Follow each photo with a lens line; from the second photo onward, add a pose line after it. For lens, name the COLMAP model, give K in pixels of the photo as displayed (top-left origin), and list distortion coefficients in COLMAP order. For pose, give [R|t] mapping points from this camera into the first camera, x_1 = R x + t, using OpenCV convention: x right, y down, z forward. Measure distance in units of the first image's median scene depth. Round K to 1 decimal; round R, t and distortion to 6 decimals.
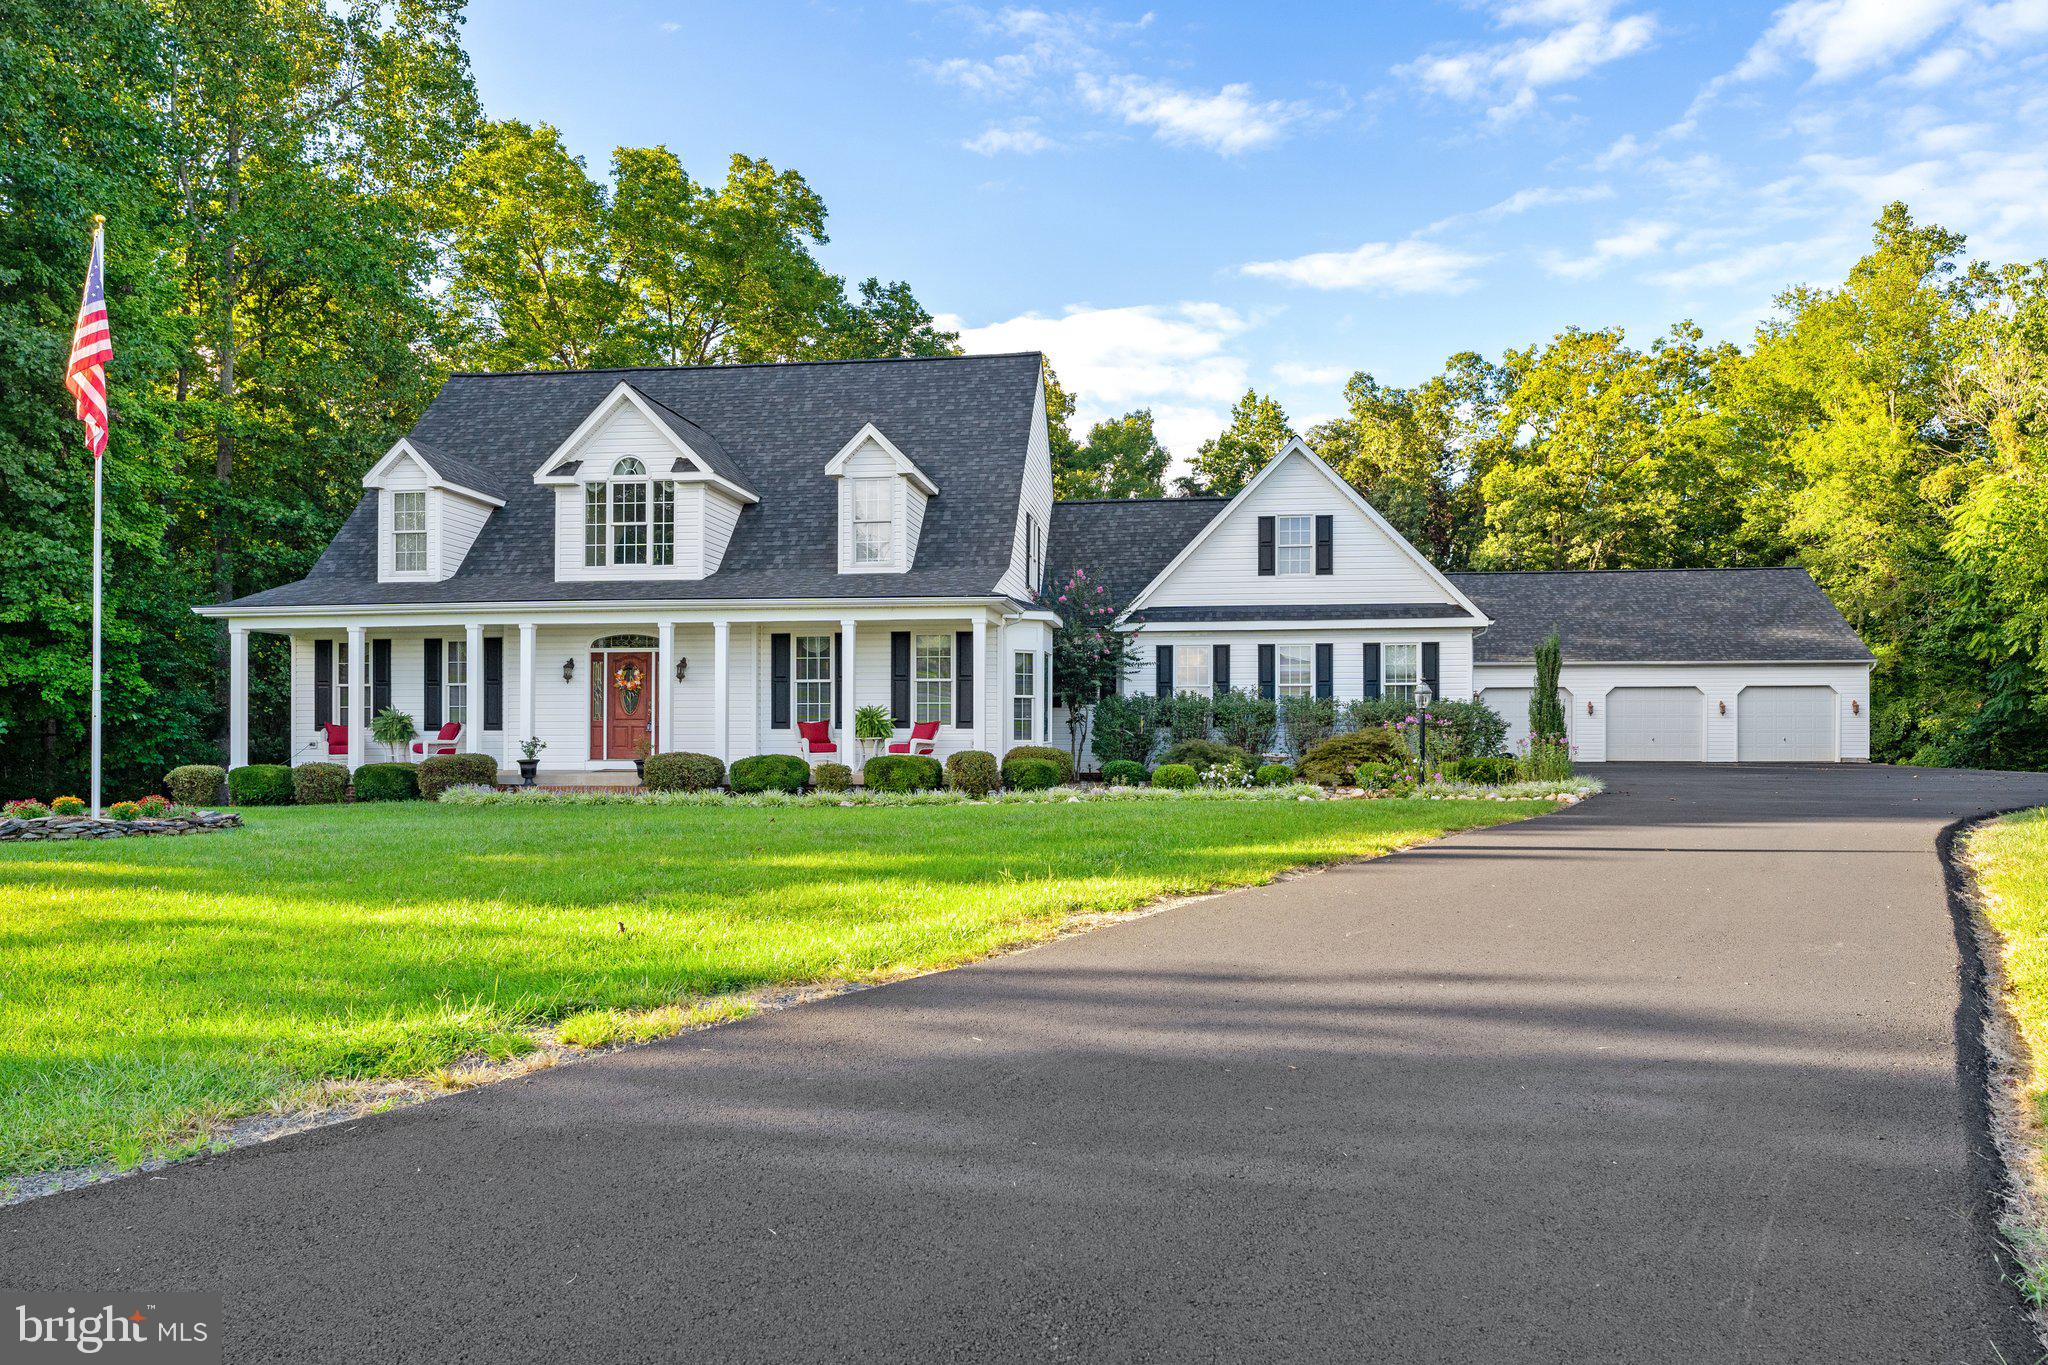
lens RADIAL K [[1299.3, 0, 1008.9], [0, 1299.3, 713.4], [0, 0, 1]] dist [-0.020979, 0.000359]
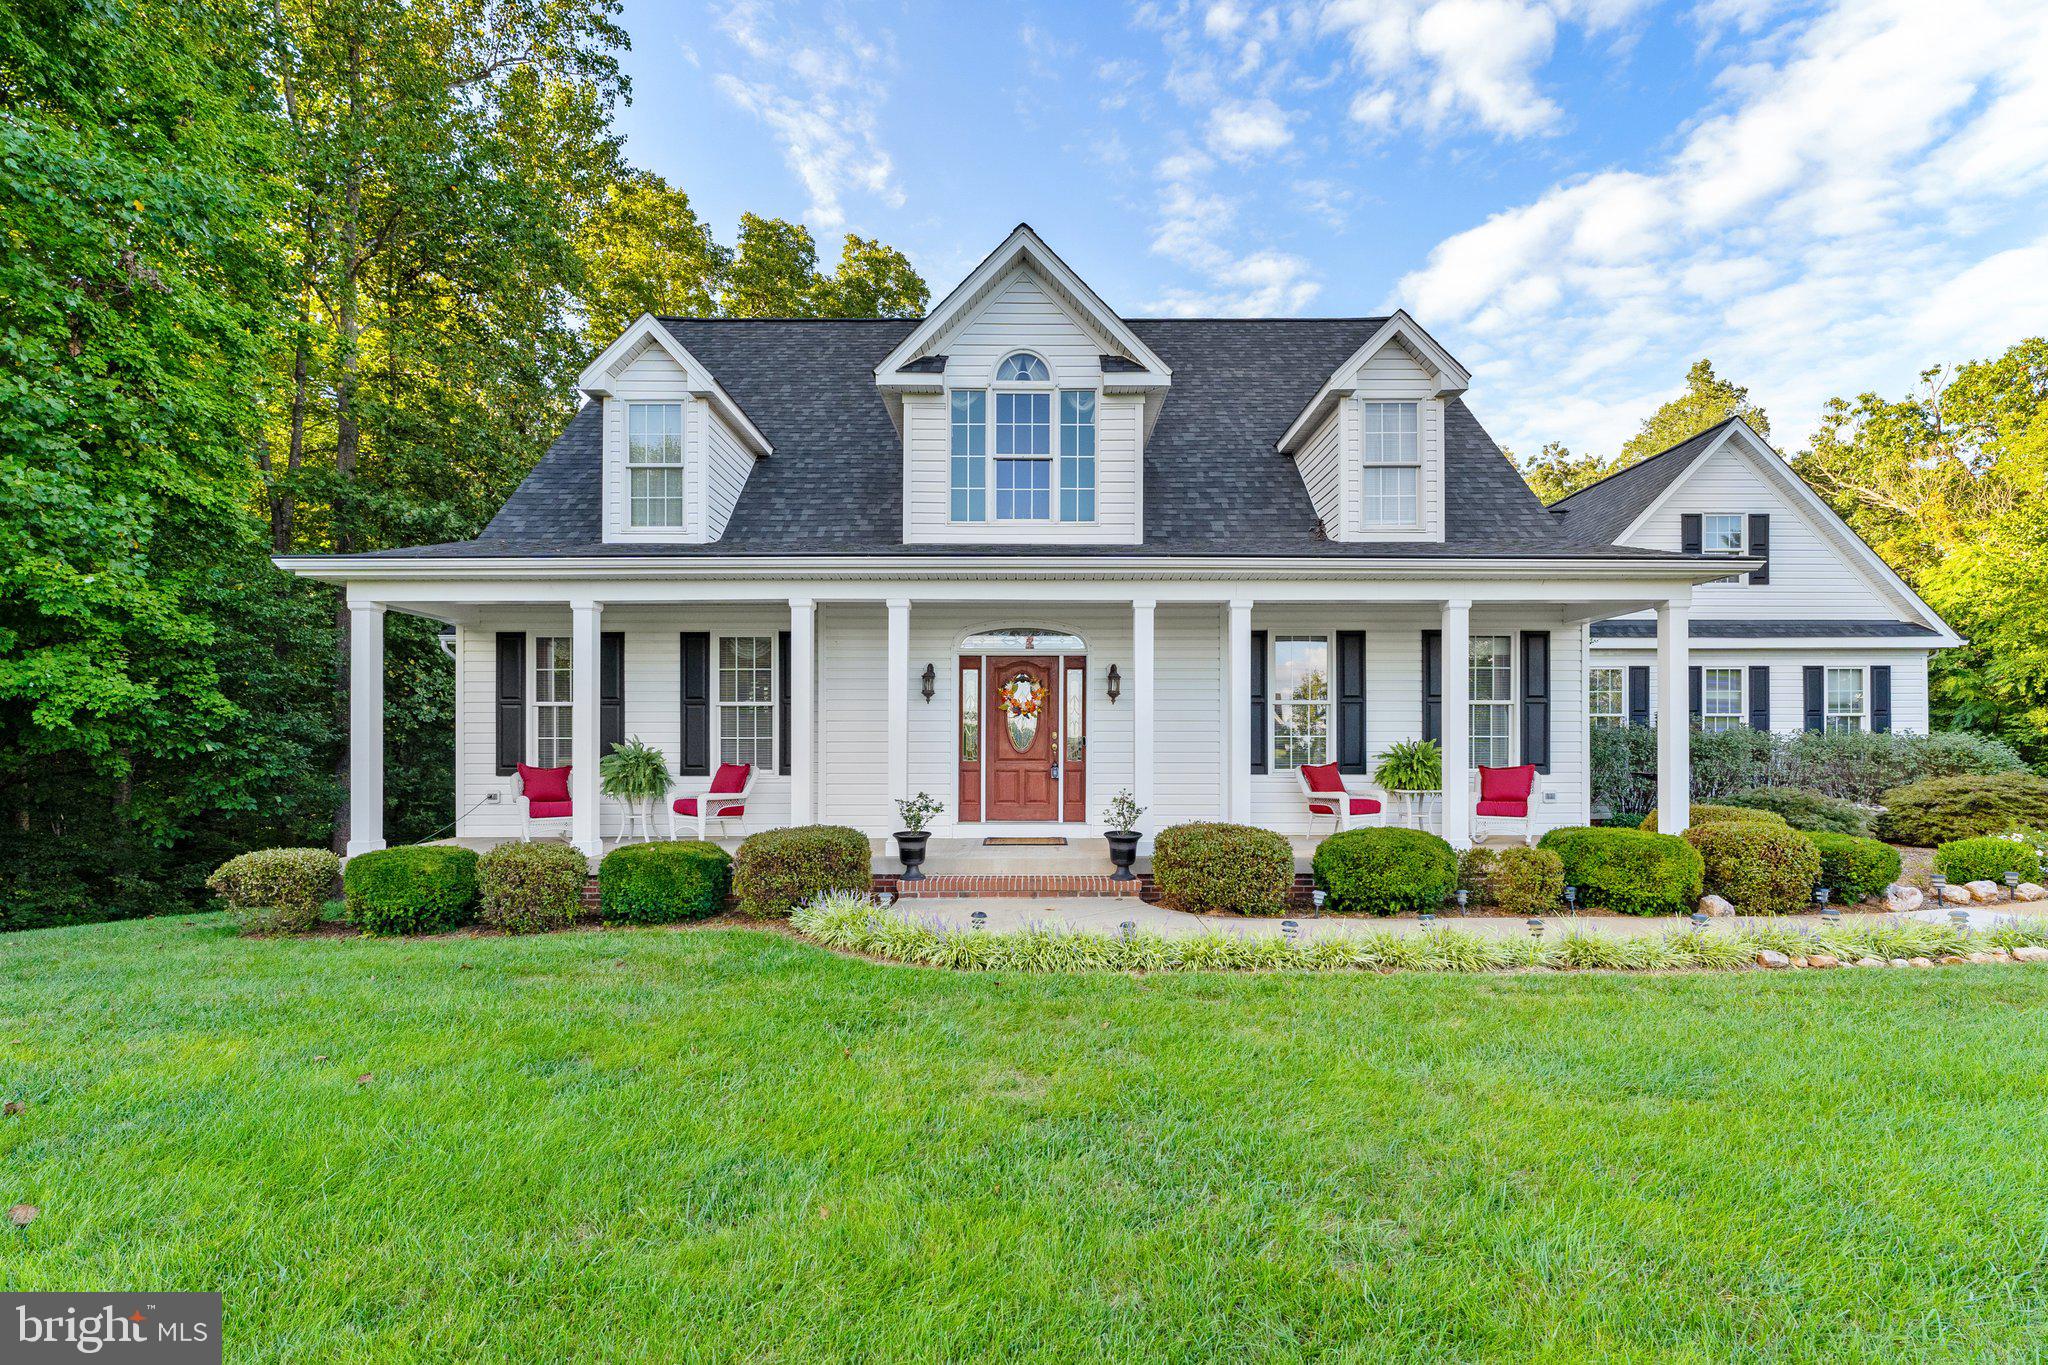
lens RADIAL K [[865.4, 0, 1012.5], [0, 865.4, 735.5], [0, 0, 1]] dist [-0.000556, -0.000042]
pose [[0.994420, 0.004461, 0.105400, -0.326812], [-0.004412, 0.999990, -0.000695, -0.006805], [-0.105403, 0.000226, 0.994430, 0.546244]]
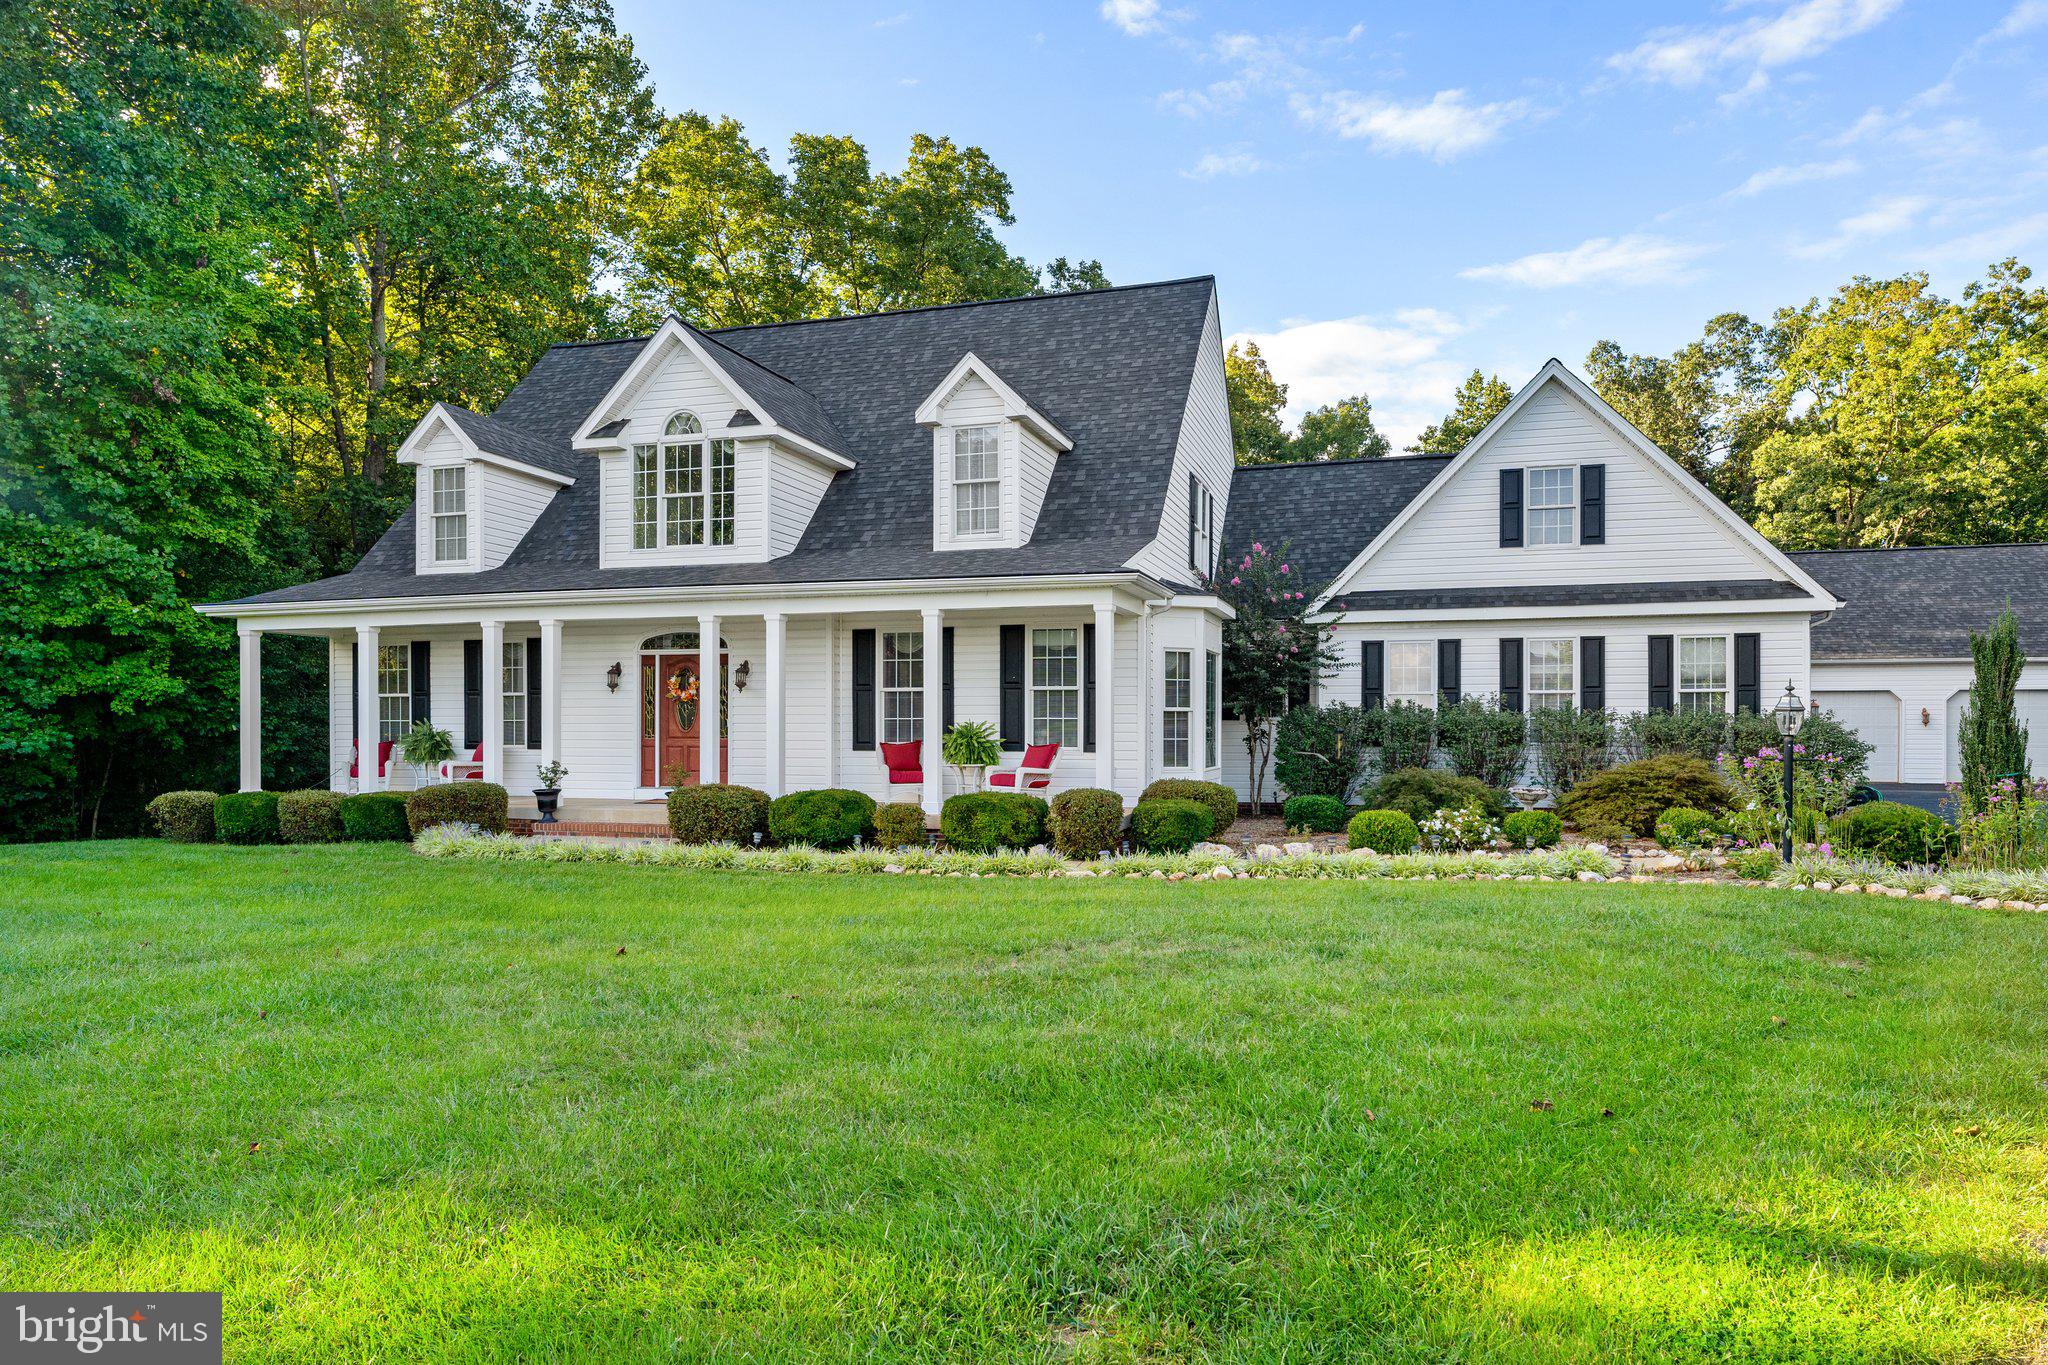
lens RADIAL K [[1202.7, 0, 1029.5], [0, 1202.7, 712.5], [0, 0, 1]] dist [-0.018021, 0.000170]
pose [[0.985672, 0.000909, -0.168668, 0.043134], [-0.000683, 0.999999, 0.001400, -0.011755], [0.168669, -0.001264, 0.985672, 0.286734]]
